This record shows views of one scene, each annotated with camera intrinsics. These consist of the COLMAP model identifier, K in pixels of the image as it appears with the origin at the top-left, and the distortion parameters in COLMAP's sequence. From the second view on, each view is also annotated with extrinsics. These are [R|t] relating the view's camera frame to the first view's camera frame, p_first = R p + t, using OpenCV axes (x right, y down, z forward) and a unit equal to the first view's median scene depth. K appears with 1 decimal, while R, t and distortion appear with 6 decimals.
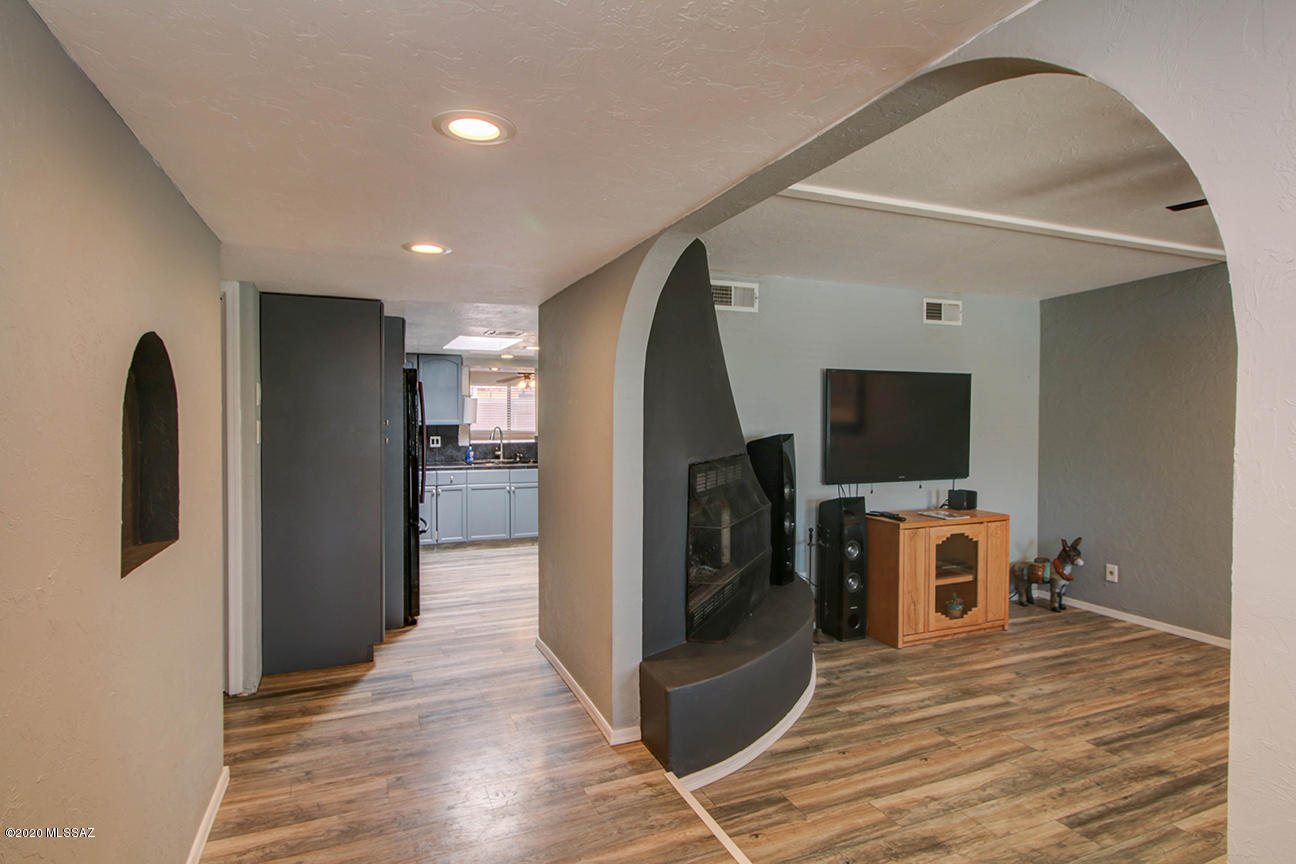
lens RADIAL K [[678.4, 0, 647.3], [0, 678.4, 428.9], [0, 0, 1]] dist [0.012713, -0.010053]
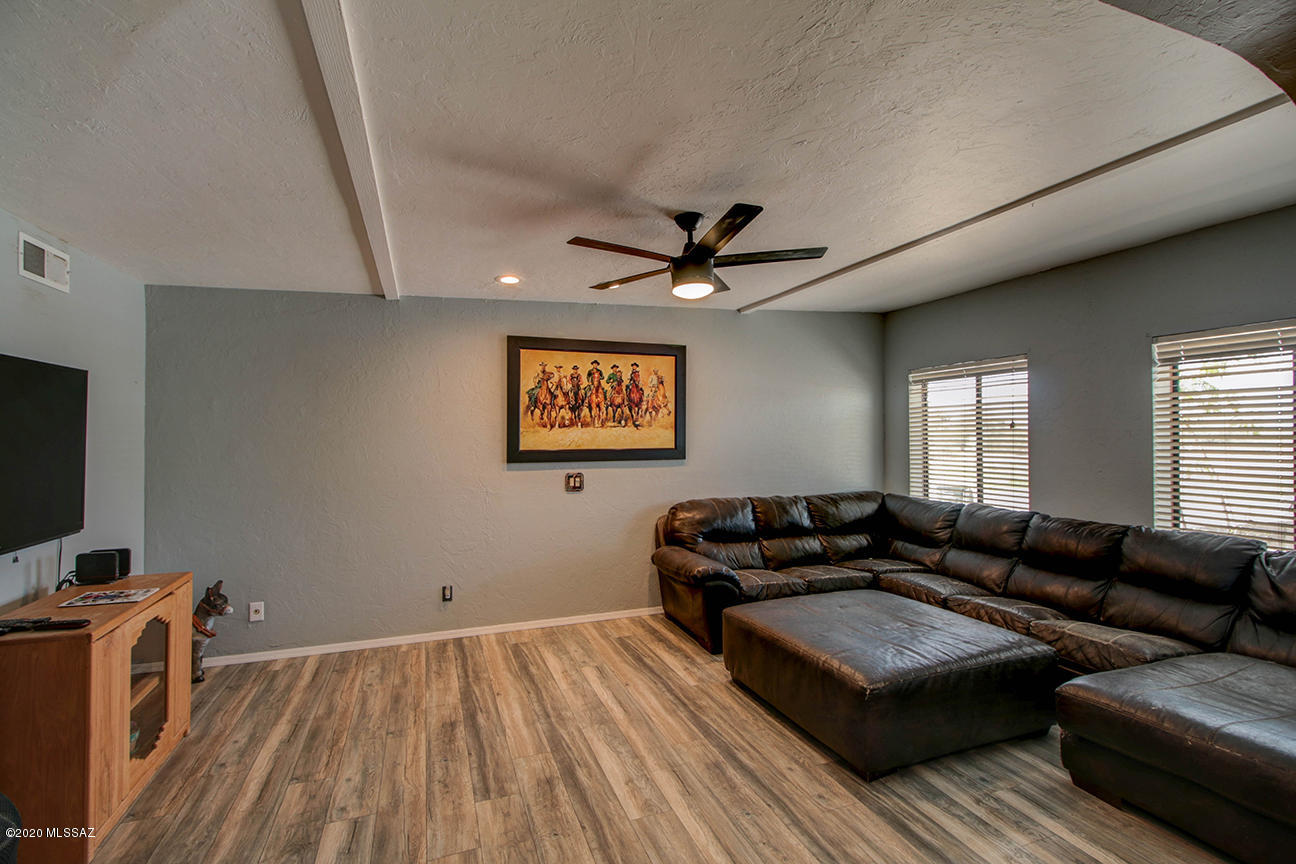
lens RADIAL K [[591.0, 0, 648.9], [0, 591.0, 428.5], [0, 0, 1]] dist [0.023170, -0.010849]
pose [[0.040318, 0.009002, 0.999146, -0.100592], [0.020301, 0.999746, -0.009826, -0.011750], [-0.998981, 0.020680, 0.040125, 0.582770]]
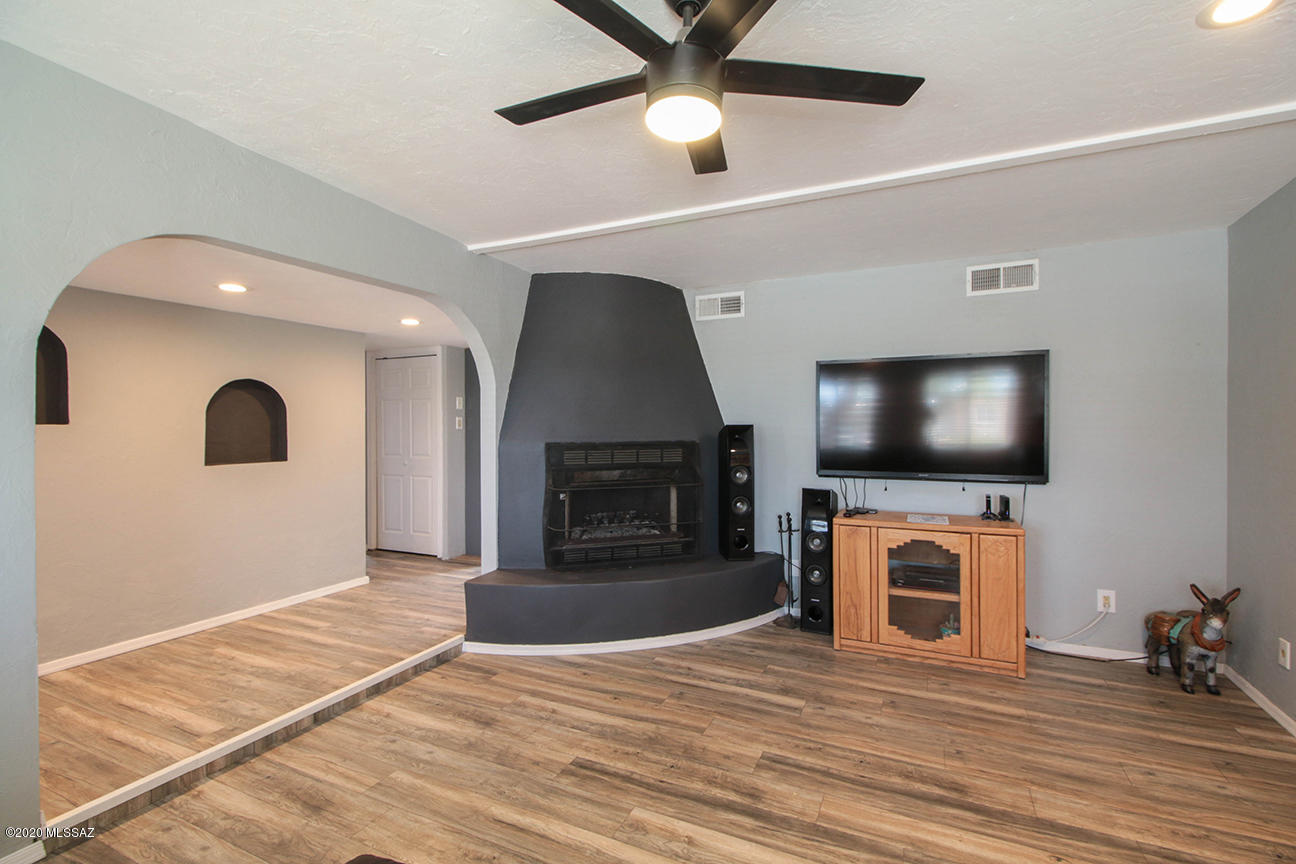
lens RADIAL K [[591.0, 0, 649.9], [0, 591.0, 430.3], [0, 0, 1]] dist [0.023170, -0.010849]
pose [[0.665541, 0.003632, -0.746353, 0.904103], [-0.008948, 0.999955, -0.003113, 0.022572], [0.746308, 0.008750, 0.665543, 0.274939]]
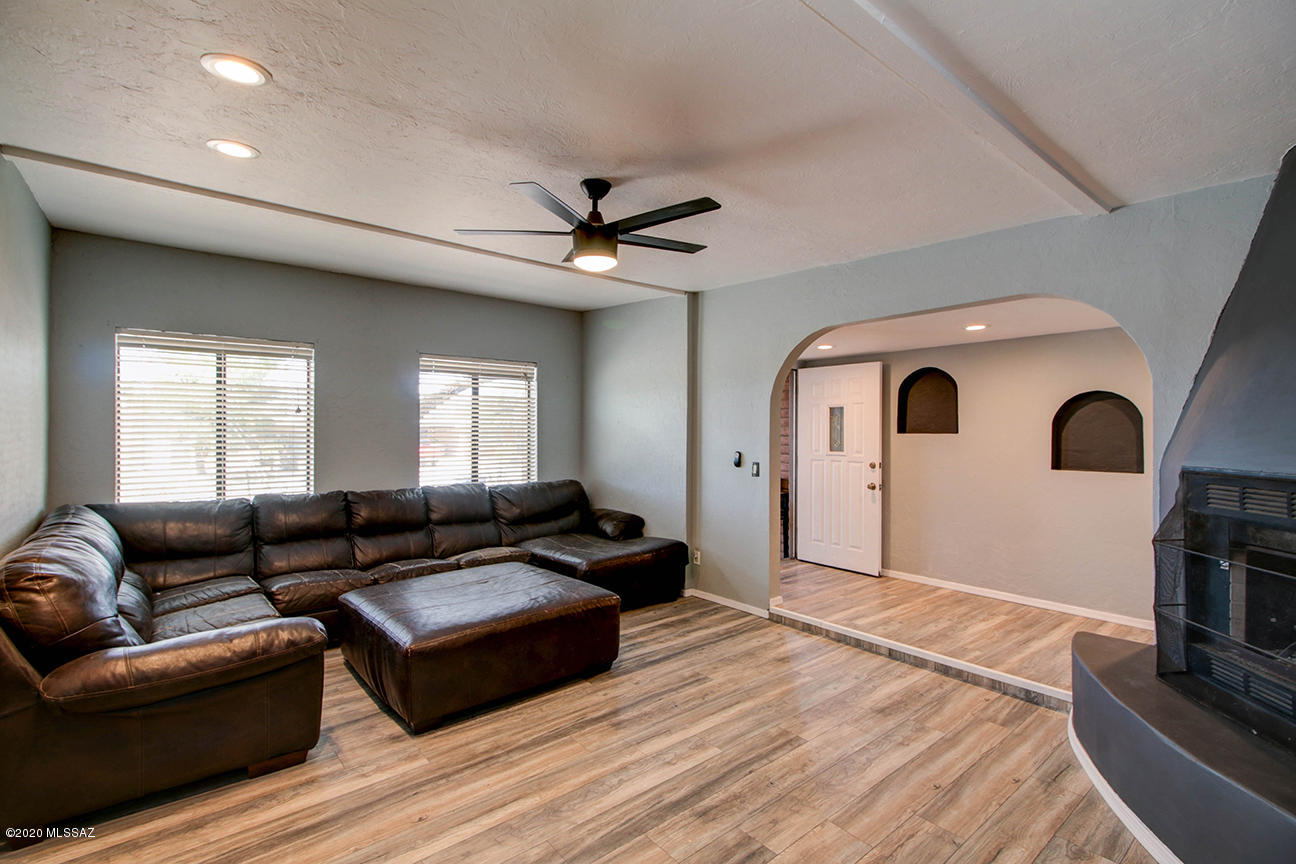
lens RADIAL K [[591.0, 0, 645.6], [0, 591.0, 429.6], [0, 0, 1]] dist [0.023170, -0.010849]
pose [[-0.958939, -0.004179, -0.283580, 0.760906], [-0.008598, 0.999860, 0.014338, -0.001489], [0.283480, 0.016187, -0.958841, 1.240442]]
